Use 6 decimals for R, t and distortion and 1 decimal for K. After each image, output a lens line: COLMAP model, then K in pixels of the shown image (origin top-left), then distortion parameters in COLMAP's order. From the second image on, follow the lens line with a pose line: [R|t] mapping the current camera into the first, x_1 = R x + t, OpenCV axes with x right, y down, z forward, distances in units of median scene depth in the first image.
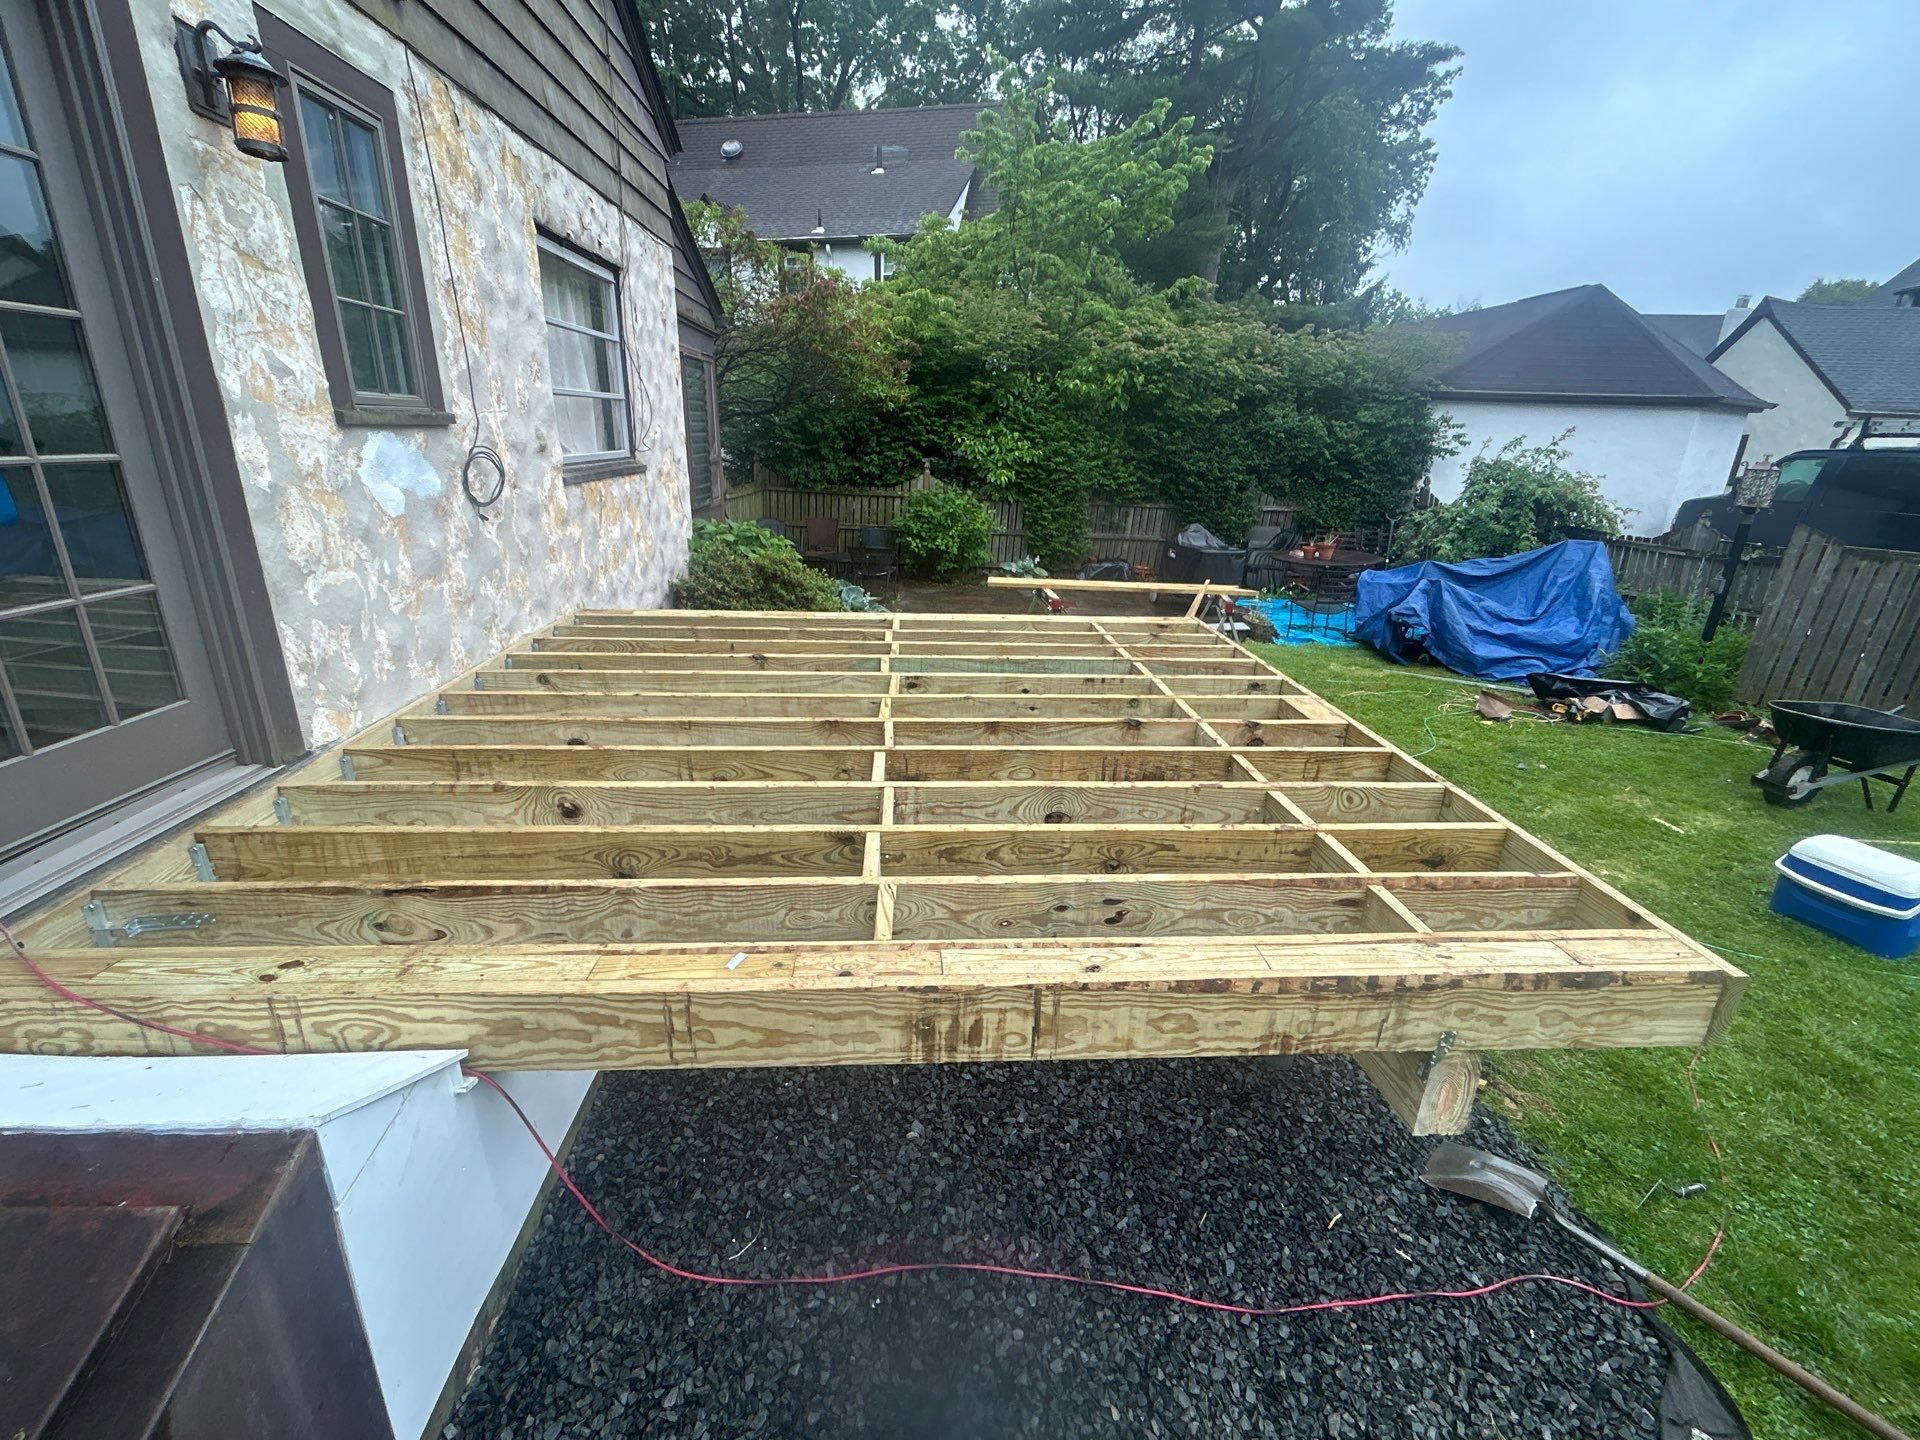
lens RADIAL K [[818.0, 0, 953.6], [0, 818.0, 723.0], [0, 0, 1]] dist [-0.001593, -0.001263]
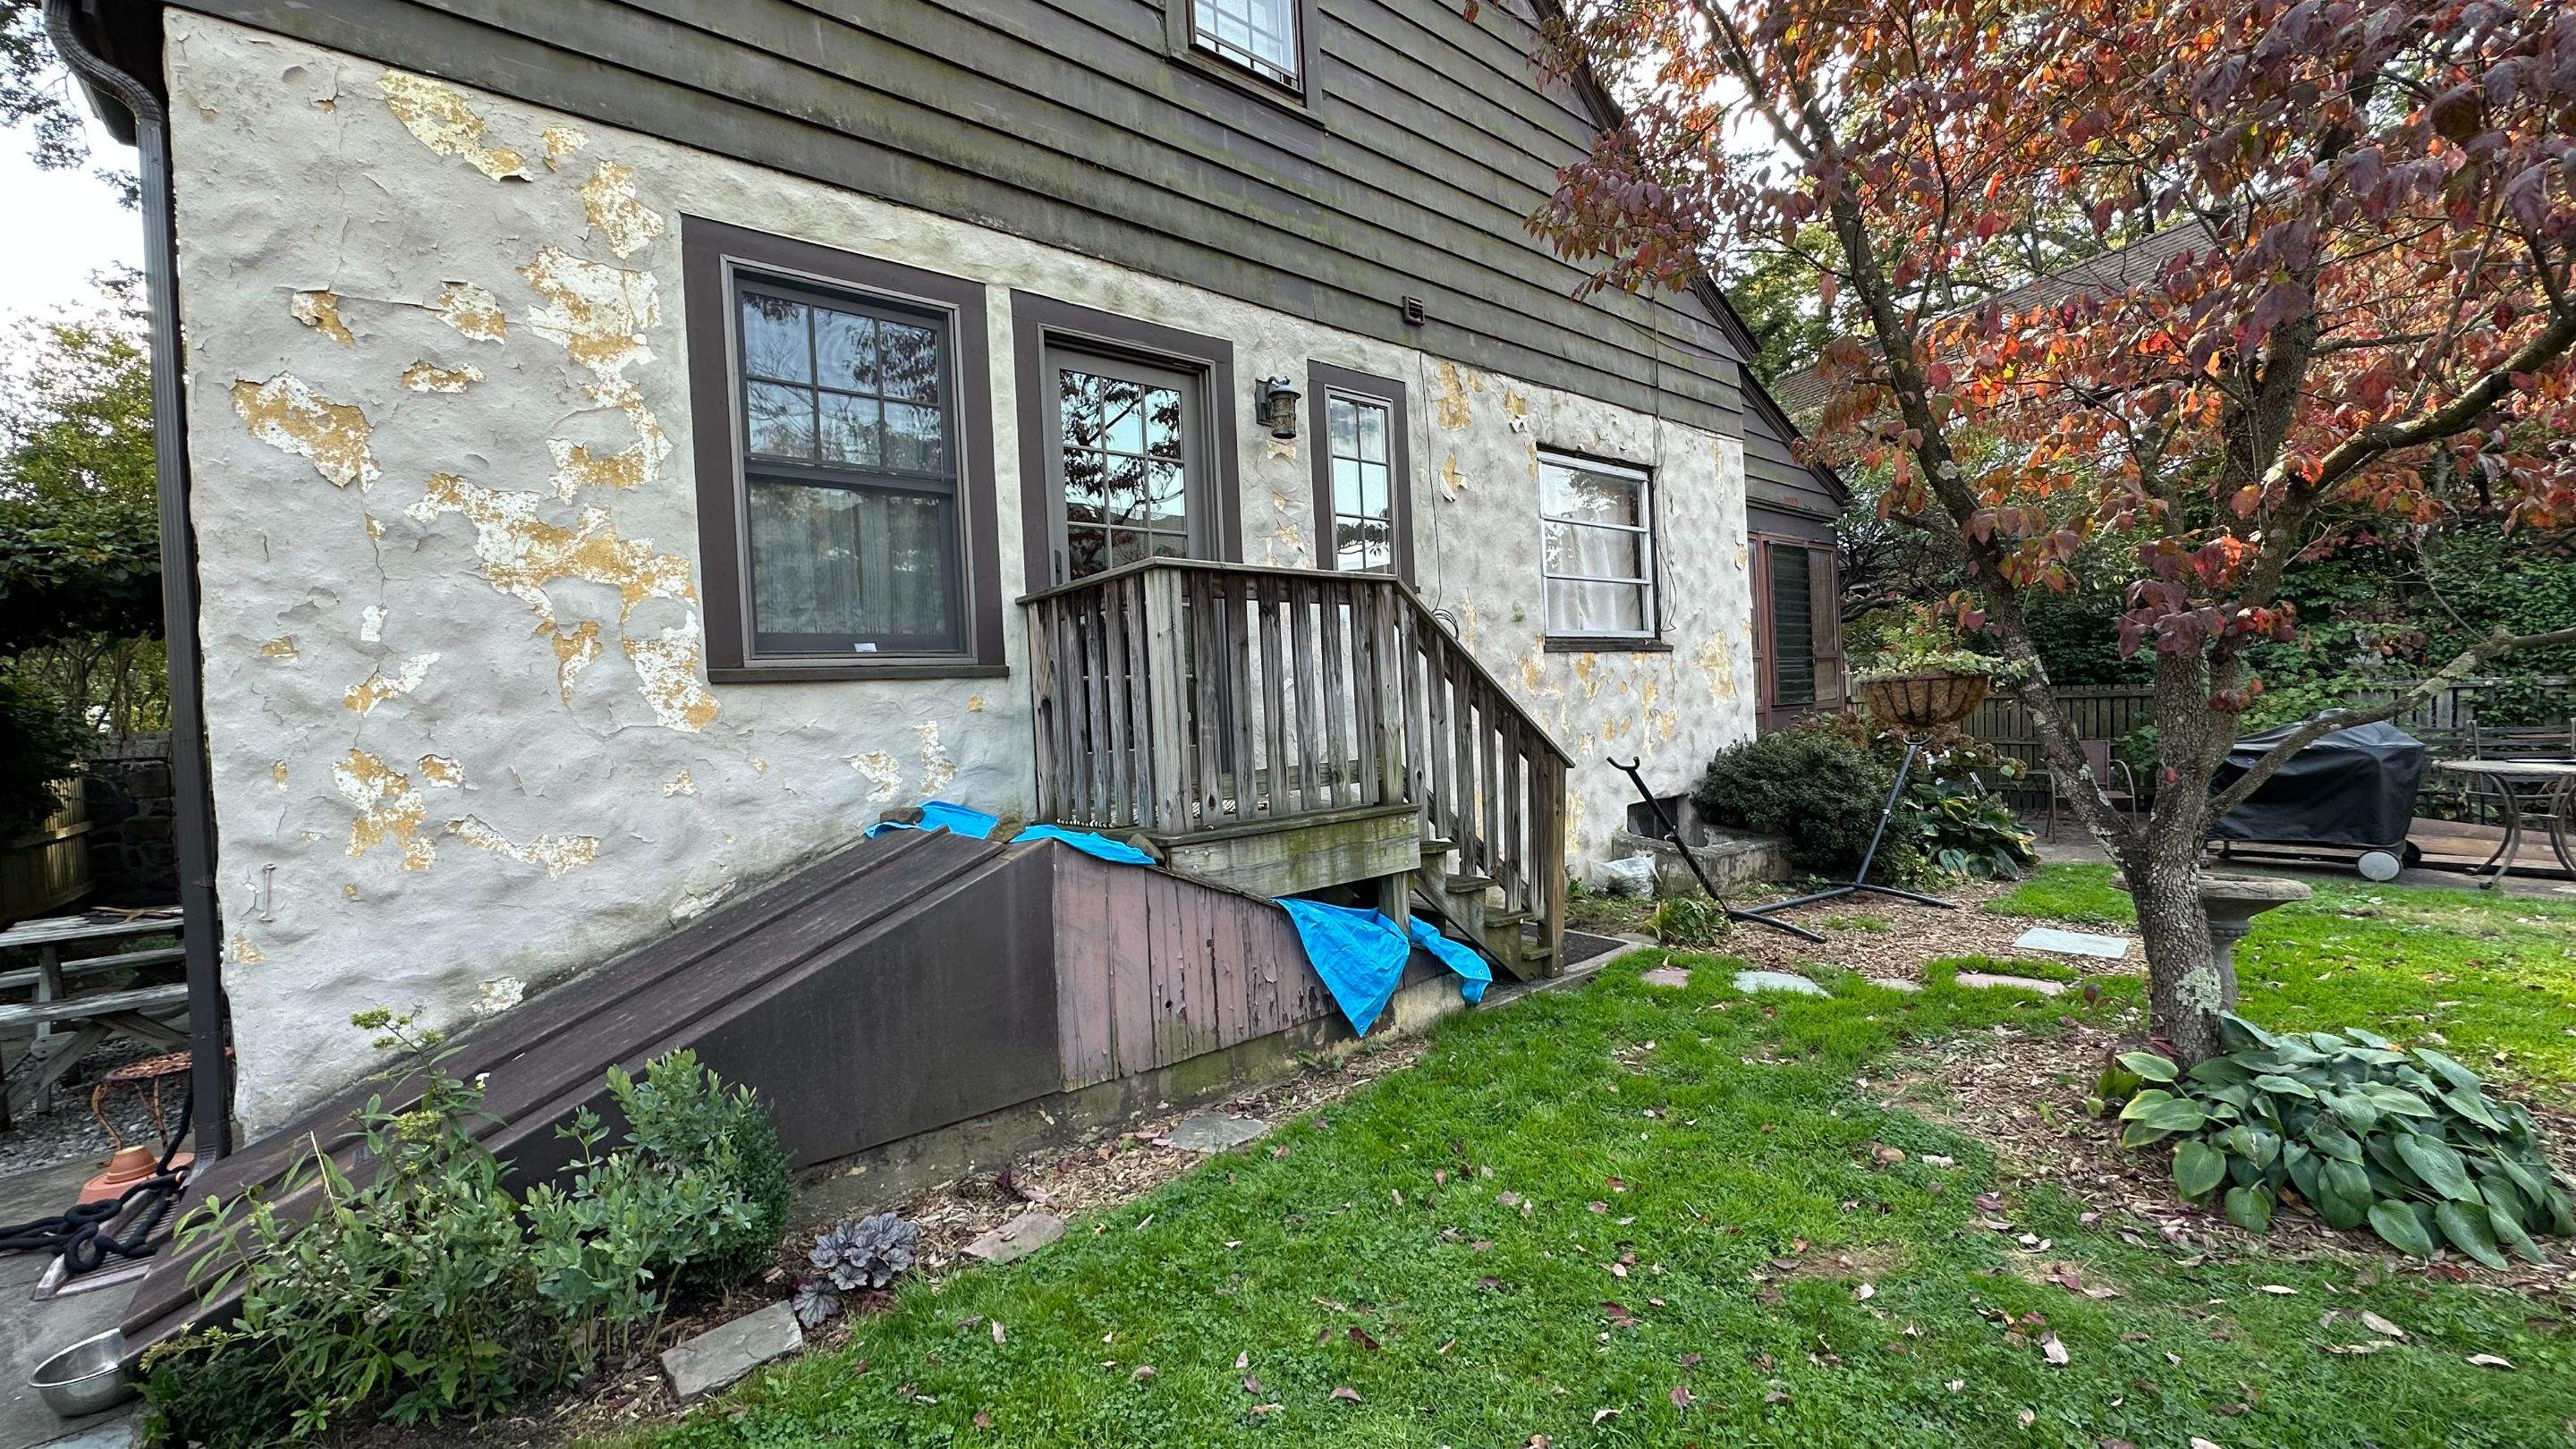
lens RADIAL K [[1034.5, 0, 1298.7], [0, 1034.5, 727.9], [0, 0, 1]] dist [-0.002391, 0.000190]
pose [[0.608438, -0.049487, -0.792057, 0.518596], [-0.200222, 0.956195, -0.213547, 0.210418], [0.767928, 0.288518, 0.571877, -0.029979]]
